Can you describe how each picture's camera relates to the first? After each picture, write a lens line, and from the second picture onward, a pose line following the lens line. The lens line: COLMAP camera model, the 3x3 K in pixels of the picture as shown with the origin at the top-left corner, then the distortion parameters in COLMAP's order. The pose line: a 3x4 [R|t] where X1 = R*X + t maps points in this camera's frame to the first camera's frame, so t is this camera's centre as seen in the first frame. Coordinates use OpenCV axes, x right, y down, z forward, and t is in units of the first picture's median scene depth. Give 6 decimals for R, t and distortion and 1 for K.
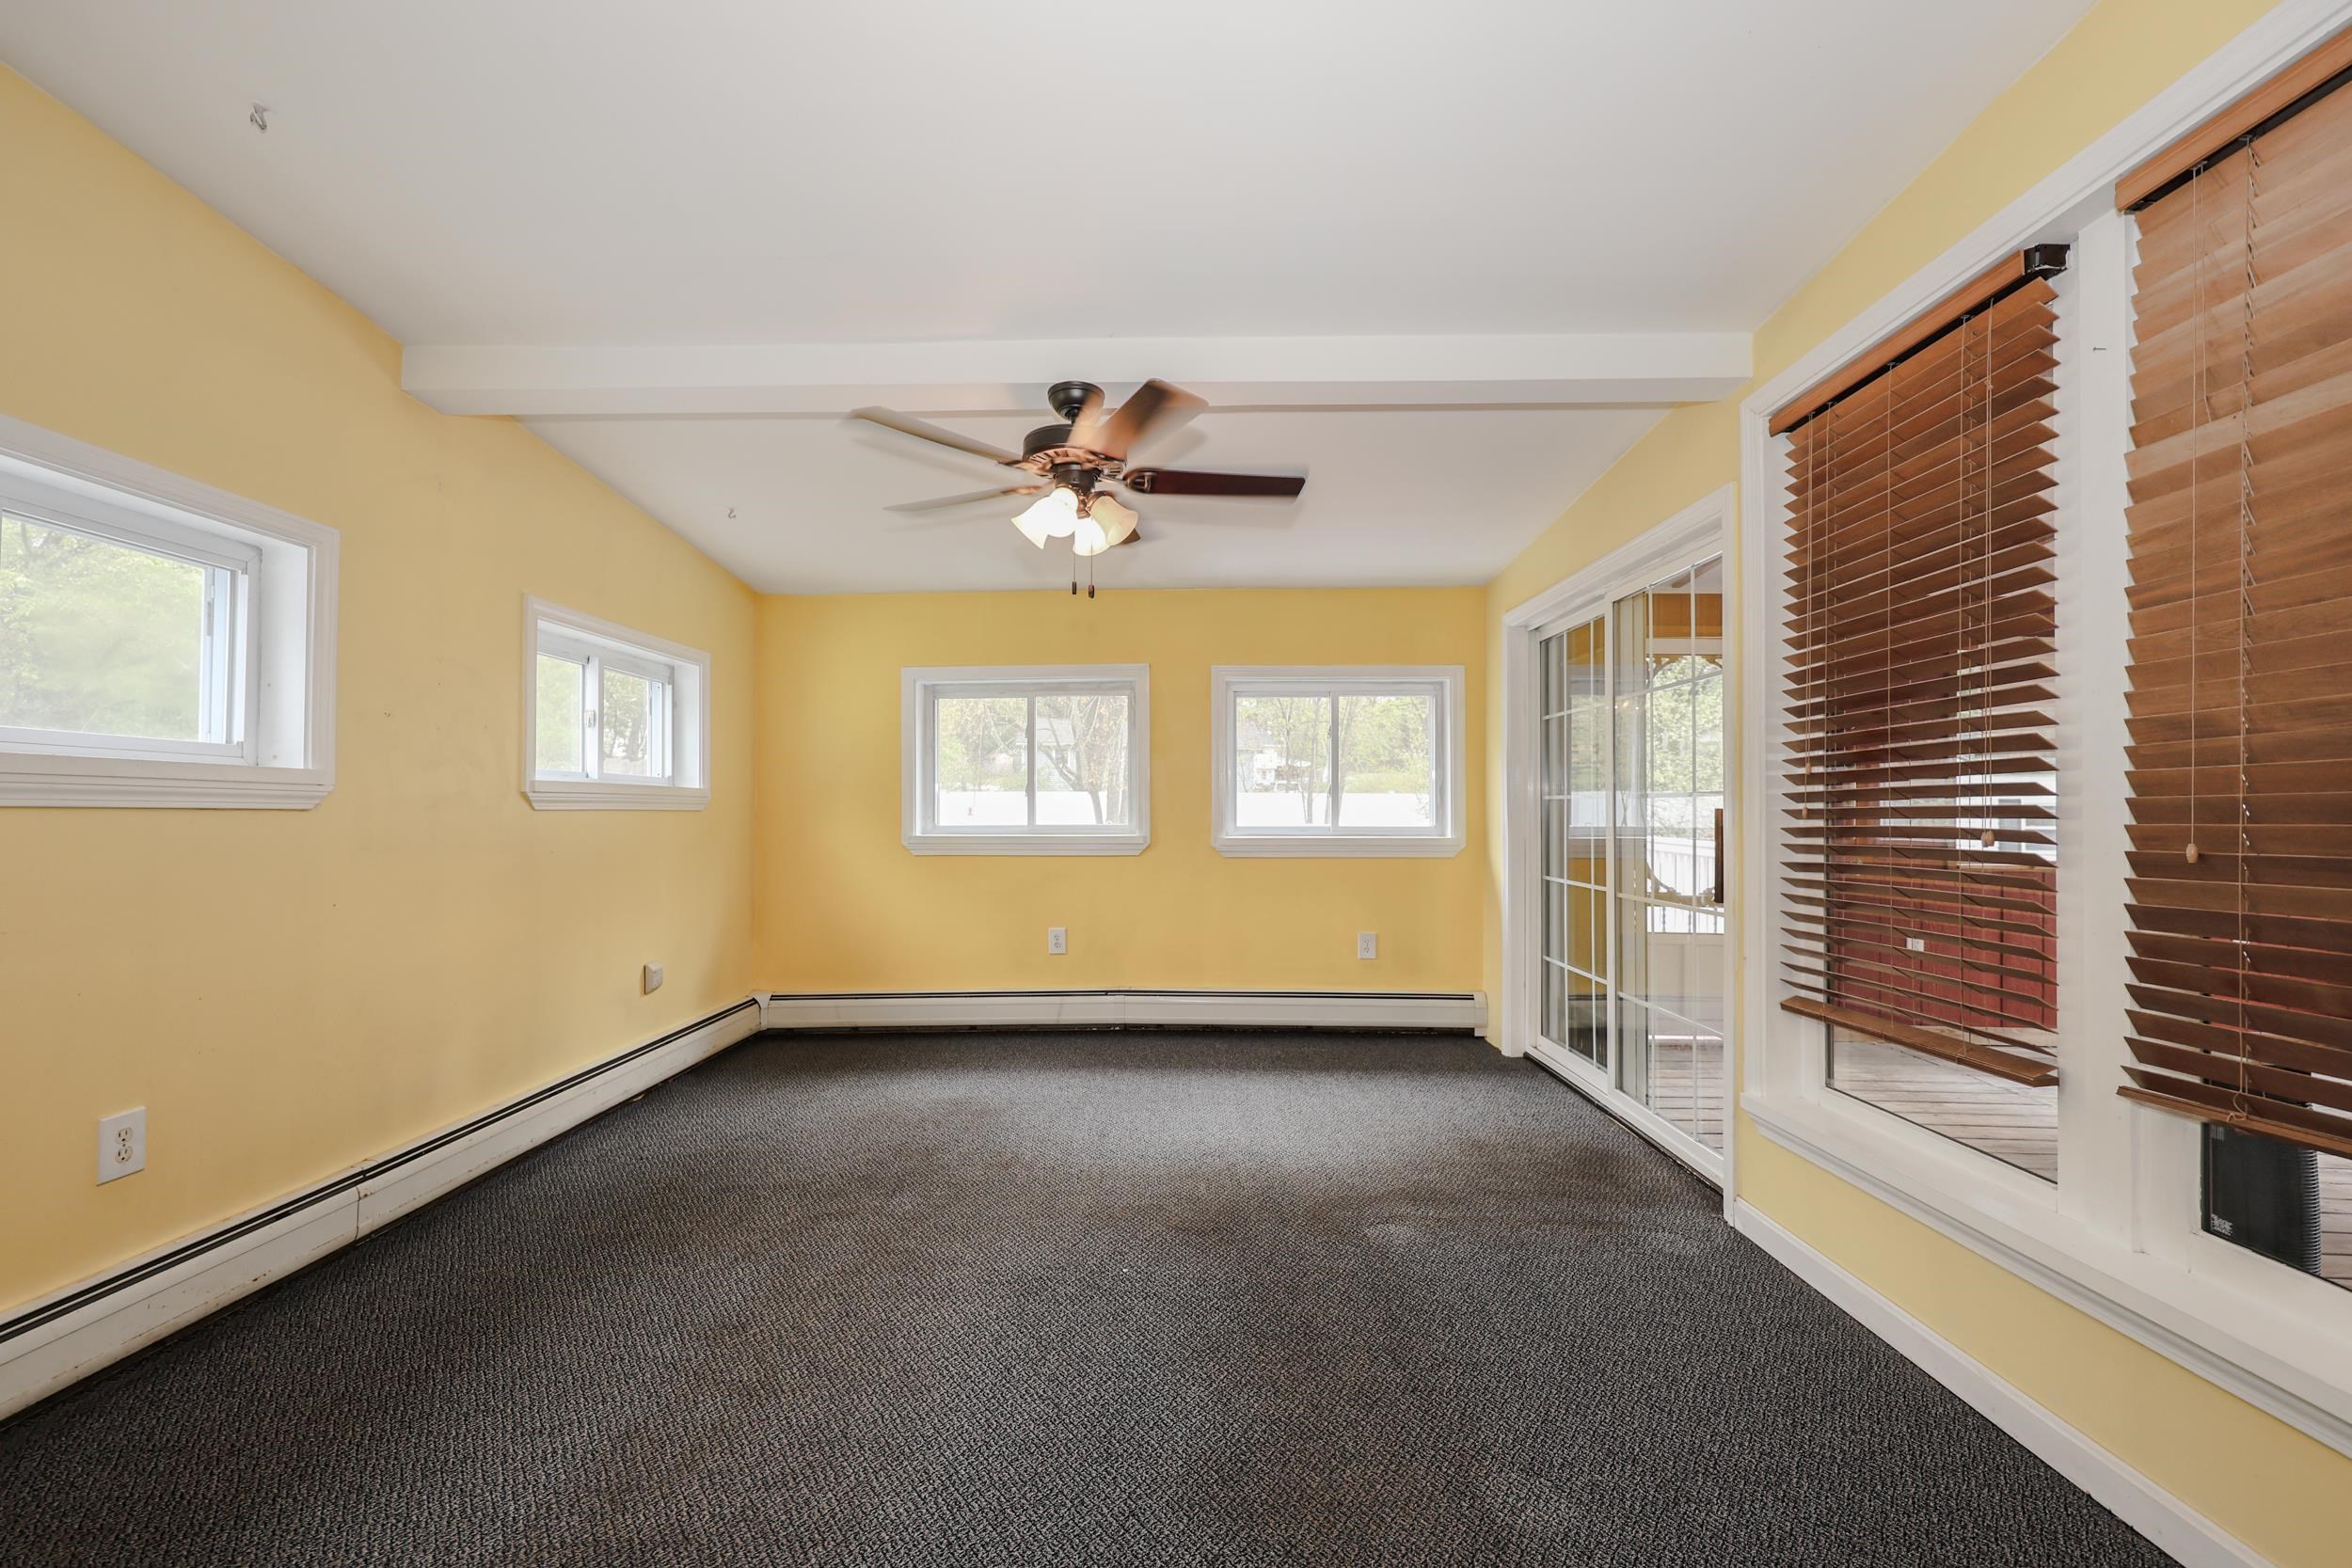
lens RADIAL K [[948.3, 0, 1169.5], [0, 948.3, 782.6], [0, 0, 1]] dist [0.000056, 0.000106]
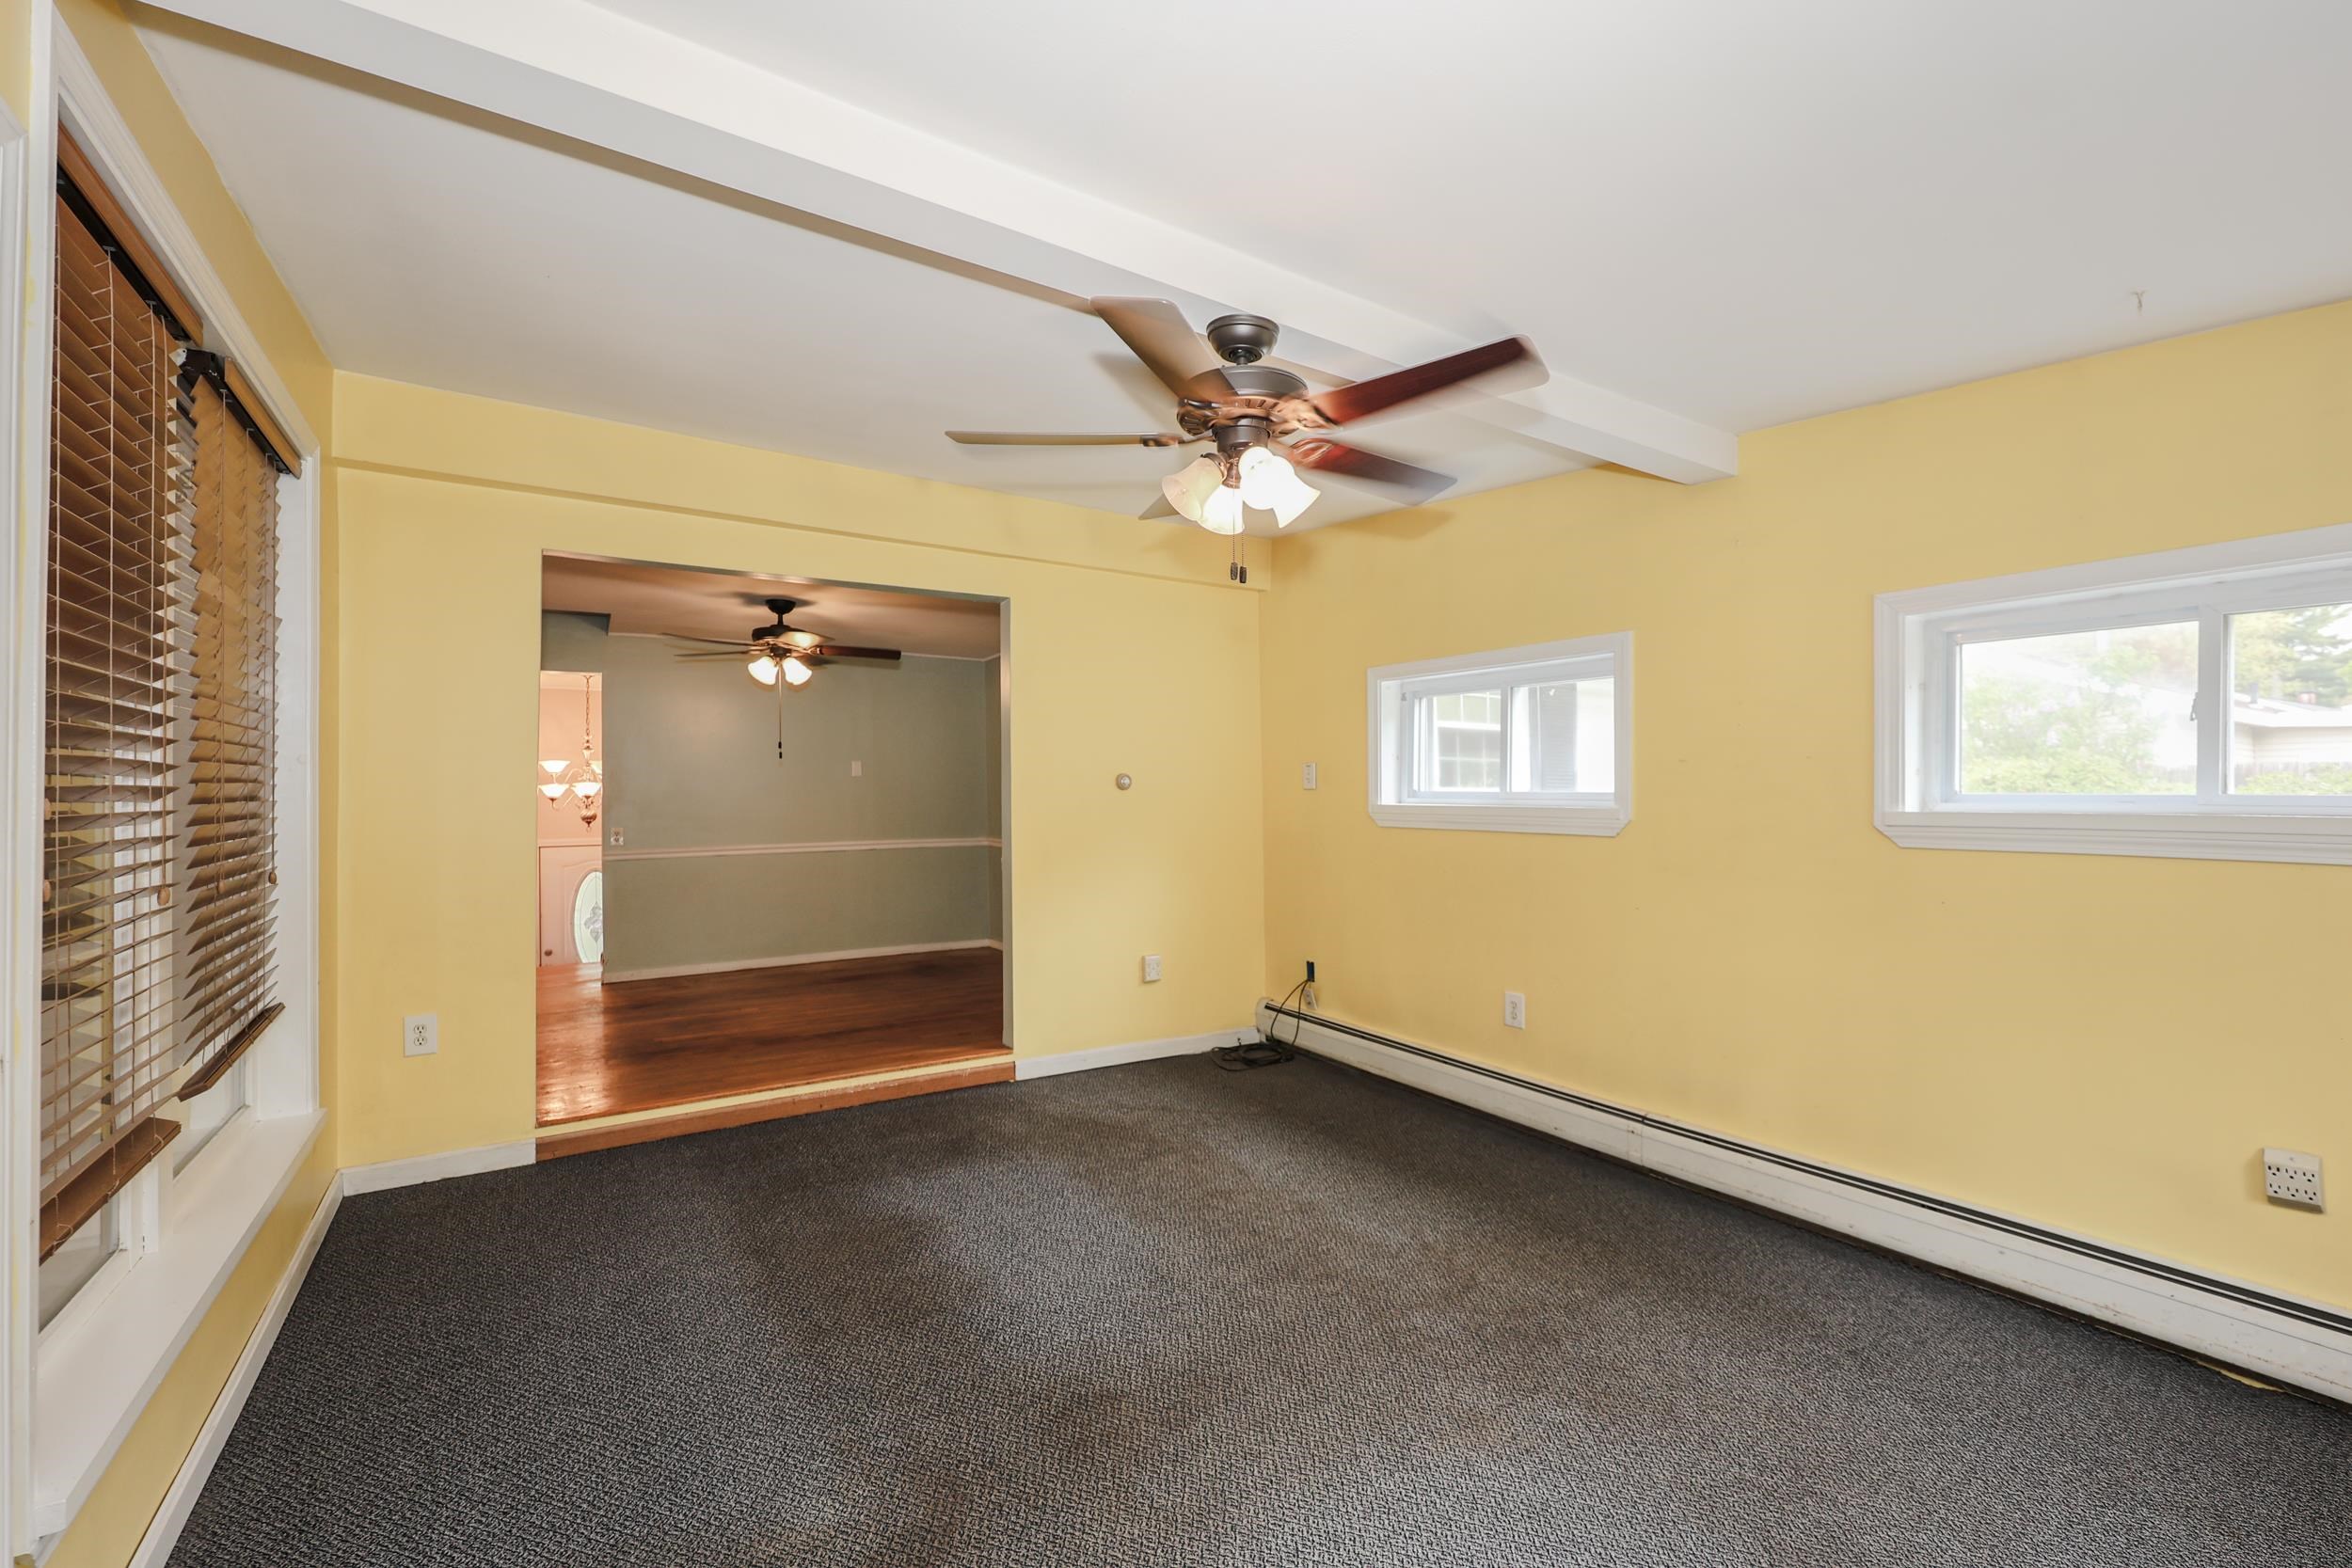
lens RADIAL K [[948.3, 0, 1169.5], [0, 948.3, 782.6], [0, 0, 1]] dist [0.000056, 0.000106]
pose [[-0.825650, -0.009433, -0.564104, 0.401632], [0.017840, 0.998924, -0.042815, -0.002864], [0.563901, -0.045414, -0.824593, 1.634503]]
